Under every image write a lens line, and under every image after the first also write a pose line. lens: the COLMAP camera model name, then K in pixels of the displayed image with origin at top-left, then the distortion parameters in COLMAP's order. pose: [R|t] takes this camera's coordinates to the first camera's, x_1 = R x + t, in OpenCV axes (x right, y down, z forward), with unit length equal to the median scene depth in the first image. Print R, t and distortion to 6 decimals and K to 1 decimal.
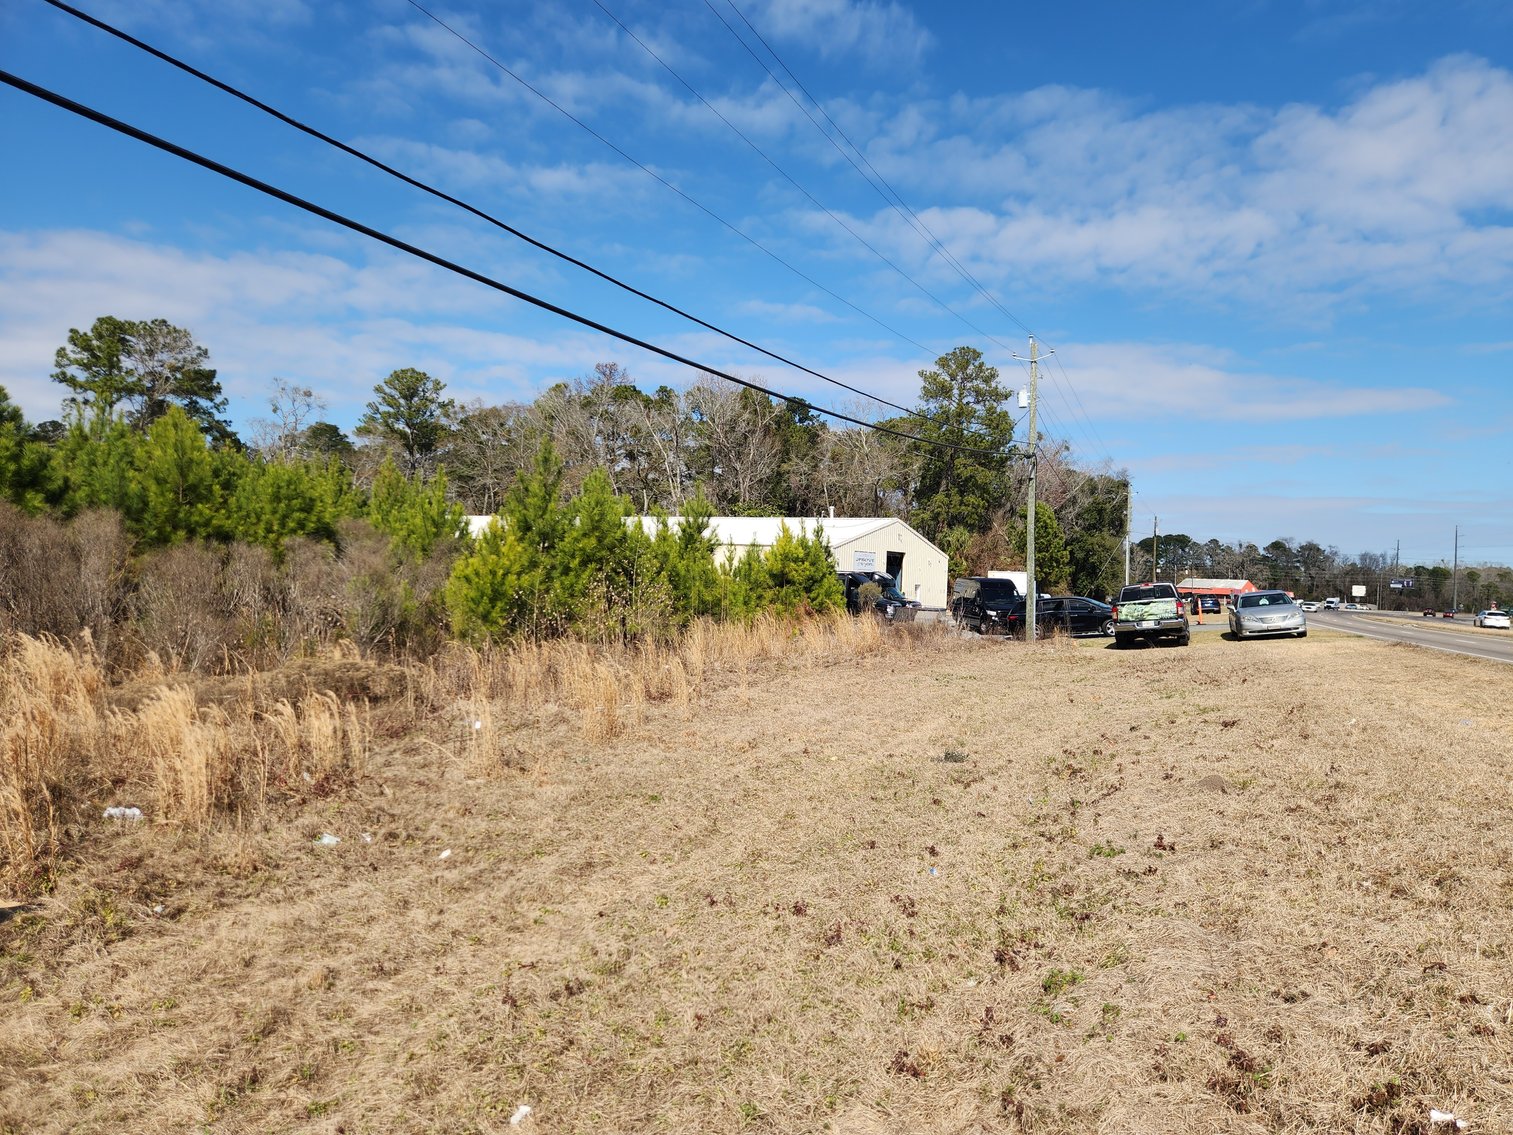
lens RADIAL K [[1012.3, 0, 767.7], [0, 1012.3, 571.5], [0, 0, 1]] dist [0.100504, -0.089680]
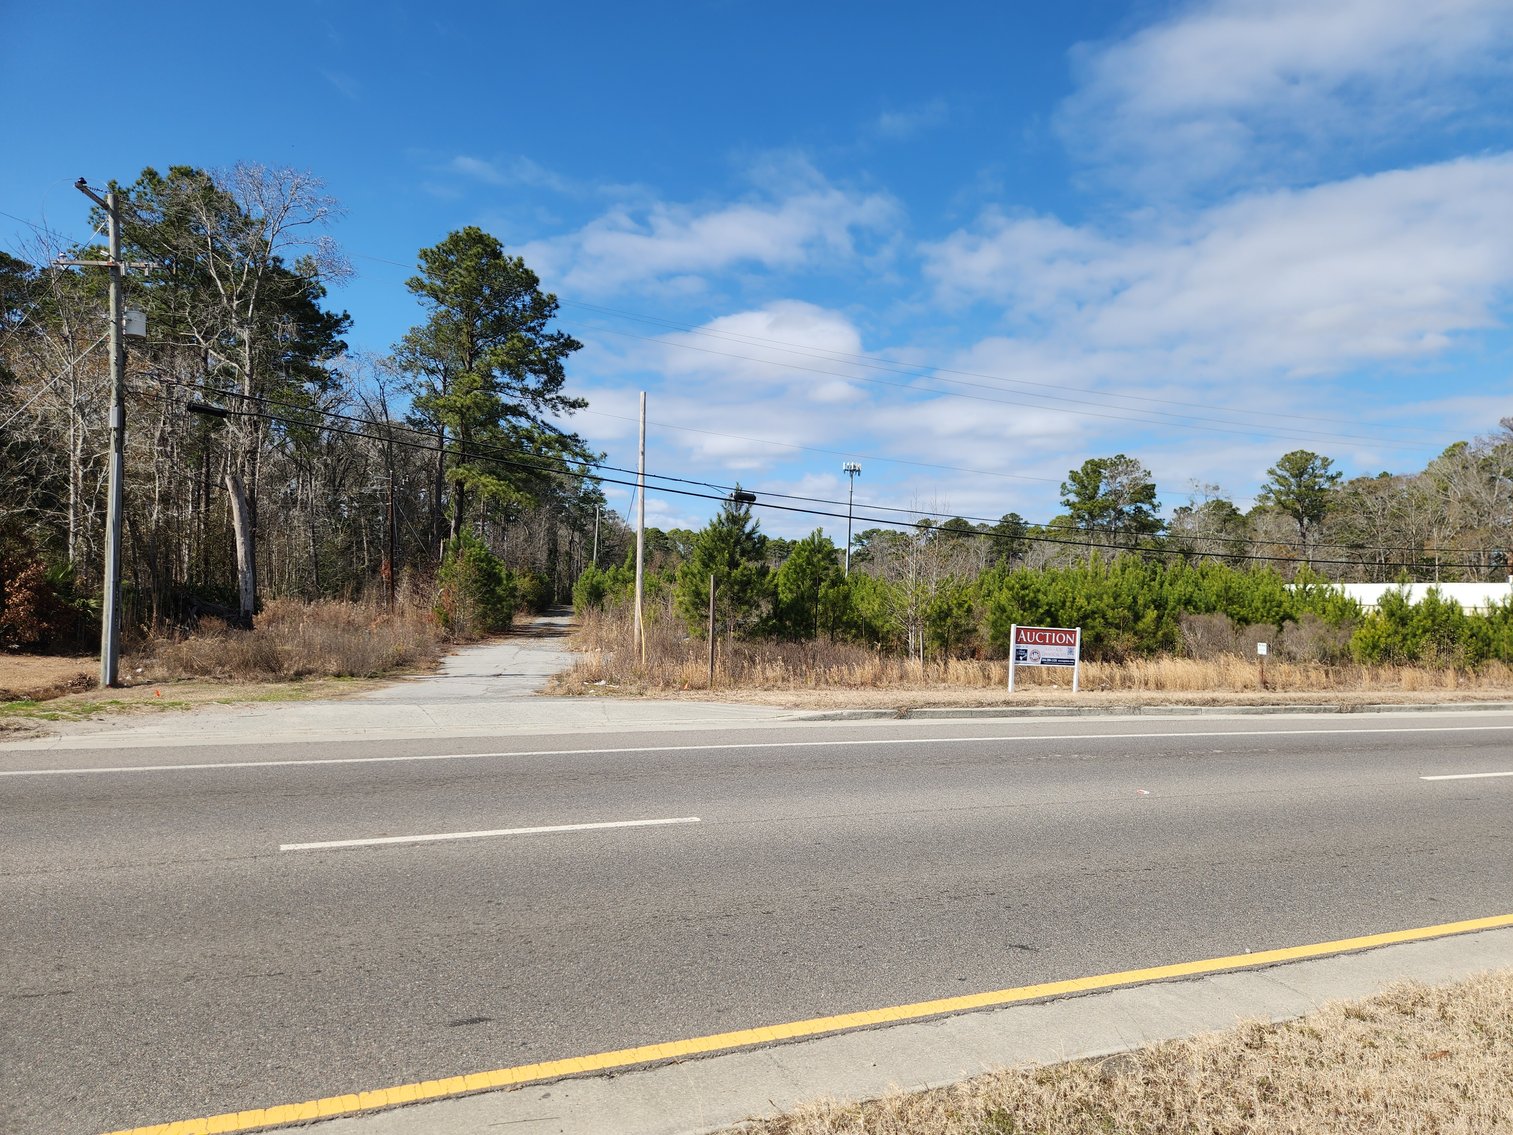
lens RADIAL K [[1017.8, 0, 762.5], [0, 1017.8, 566.3], [0, 0, 1]] dist [0.086949, -0.069940]
pose [[0.692101, -0.035563, -0.720924, 0.110060], [-0.004932, 0.998529, -0.053992, -0.005508], [0.721784, 0.040924, 0.690907, -0.376966]]
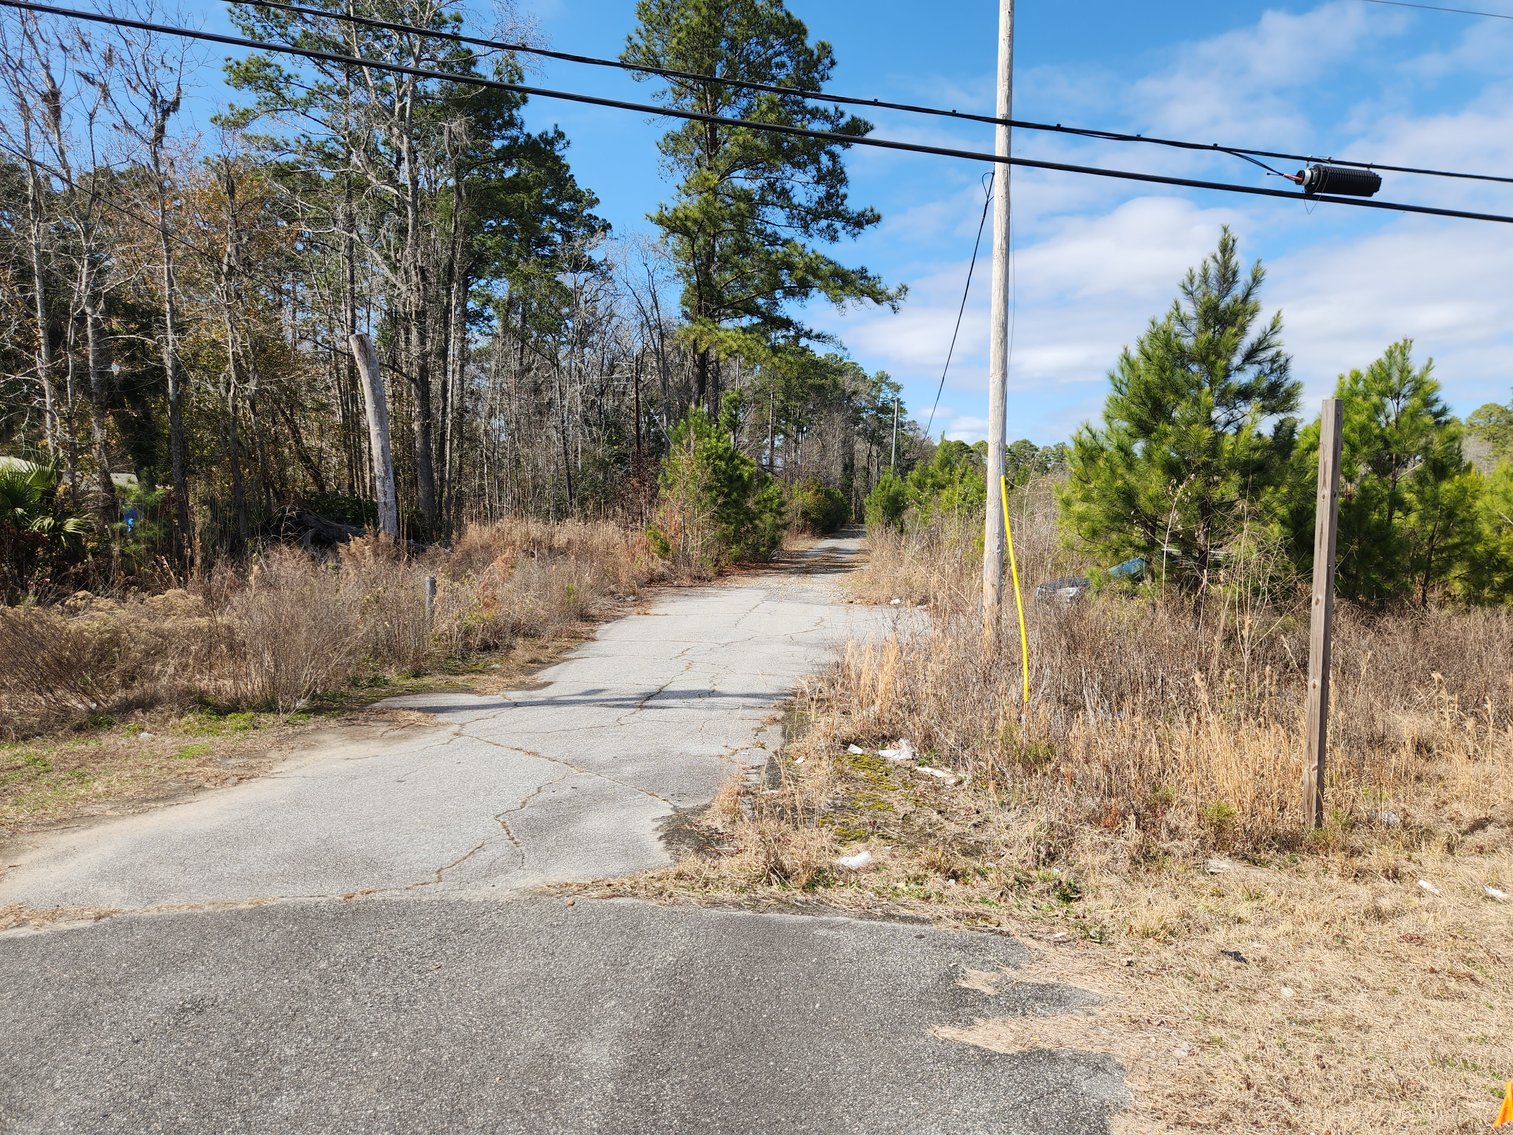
lens RADIAL K [[1017.4, 0, 756.1], [0, 1017.4, 568.5], [0, 0, 1]] dist [0.083587, -0.078064]
pose [[0.449159, 0.026529, -0.893058, -0.069645], [-0.001794, 0.999584, 0.028792, -0.008712], [0.893450, -0.011330, 0.449020, -0.251396]]
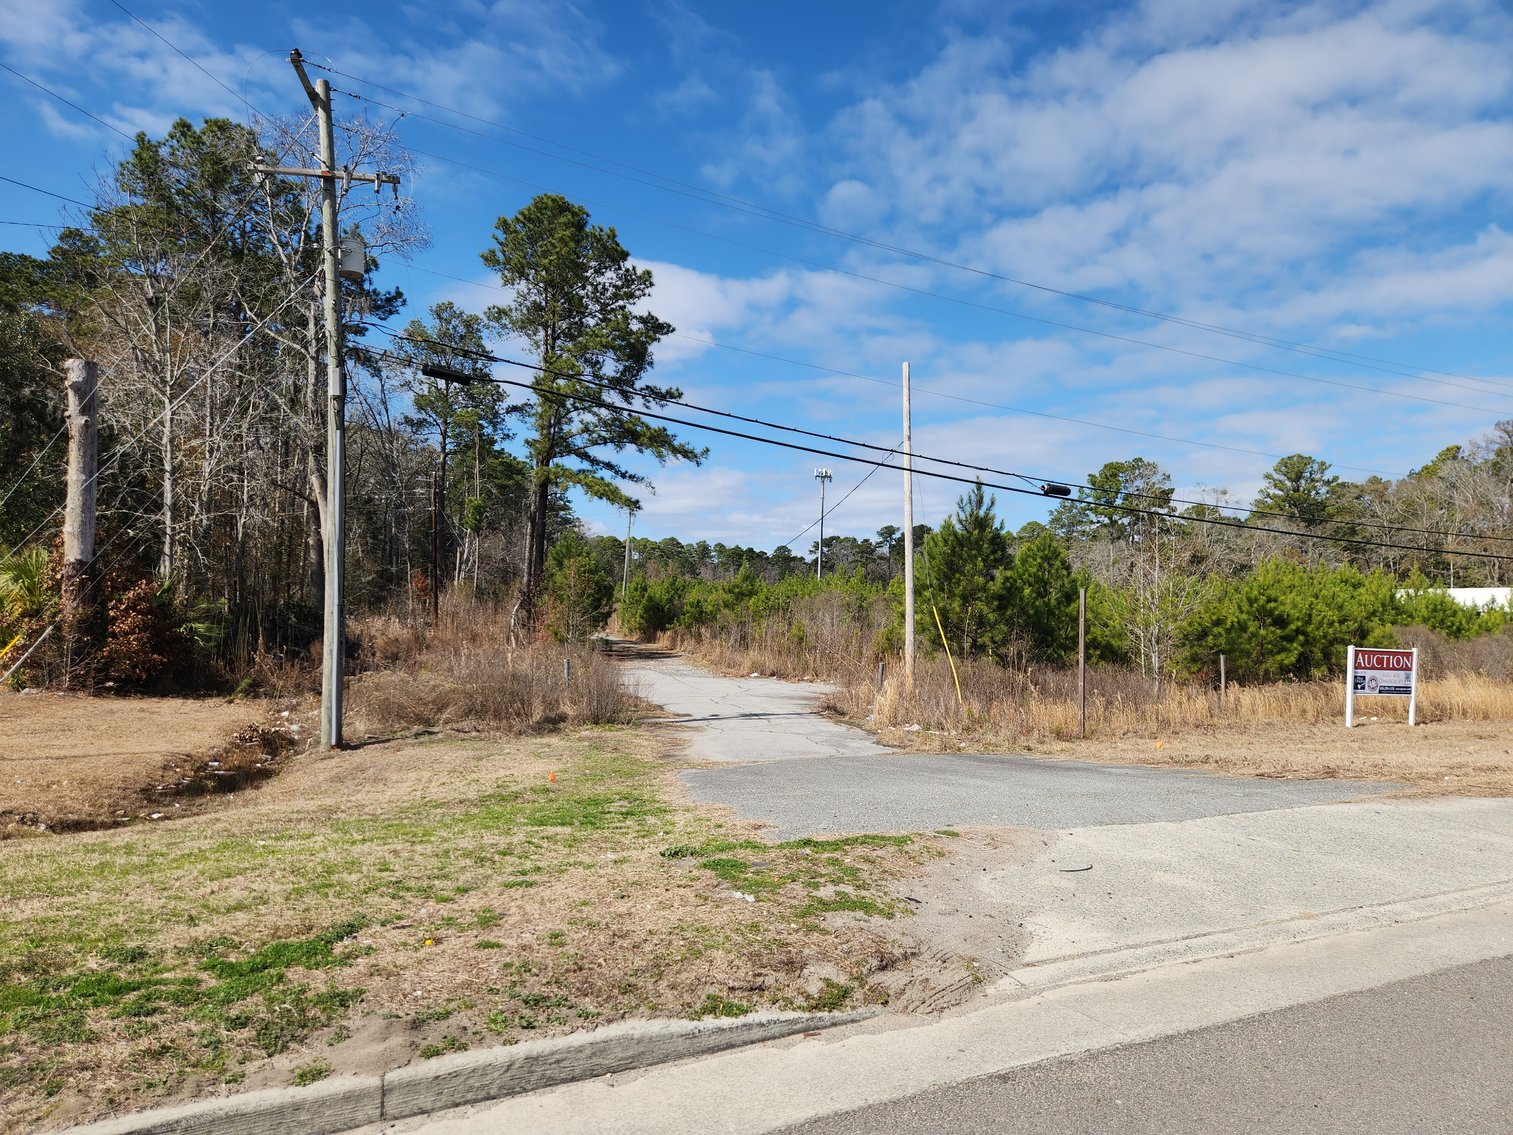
lens RADIAL K [[1016.2, 0, 752.6], [0, 1016.2, 576.7], [0, 0, 1]] dist [0.087383, -0.073639]
pose [[0.728772, -0.038743, -0.683660, -0.014100], [0.004507, 0.998648, -0.051789, -0.010365], [0.684742, 0.034661, 0.727961, -0.401742]]
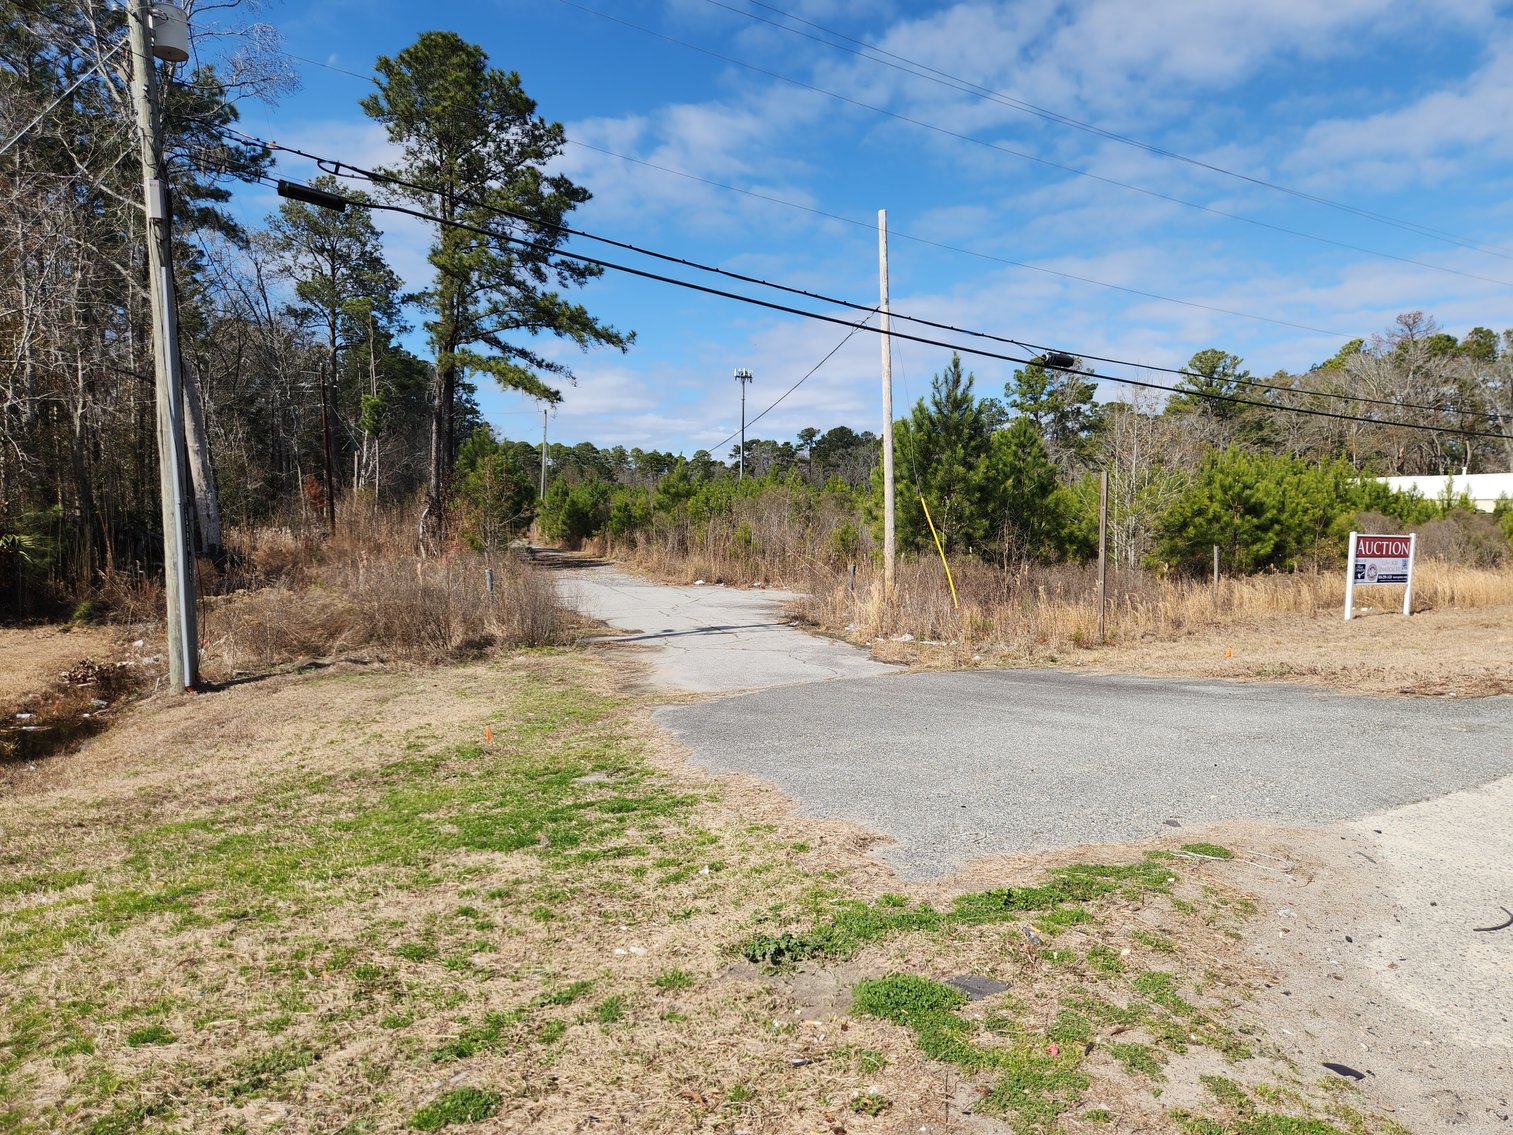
lens RADIAL K [[1016.8, 0, 768.4], [0, 1016.8, 580.6], [0, 0, 1]] dist [0.077127, -0.067810]
pose [[0.790189, 0.007605, -0.612816, -0.049122], [0.026076, 0.998600, 0.046016, -0.009026], [0.612308, -0.052341, 0.788884, -0.378164]]
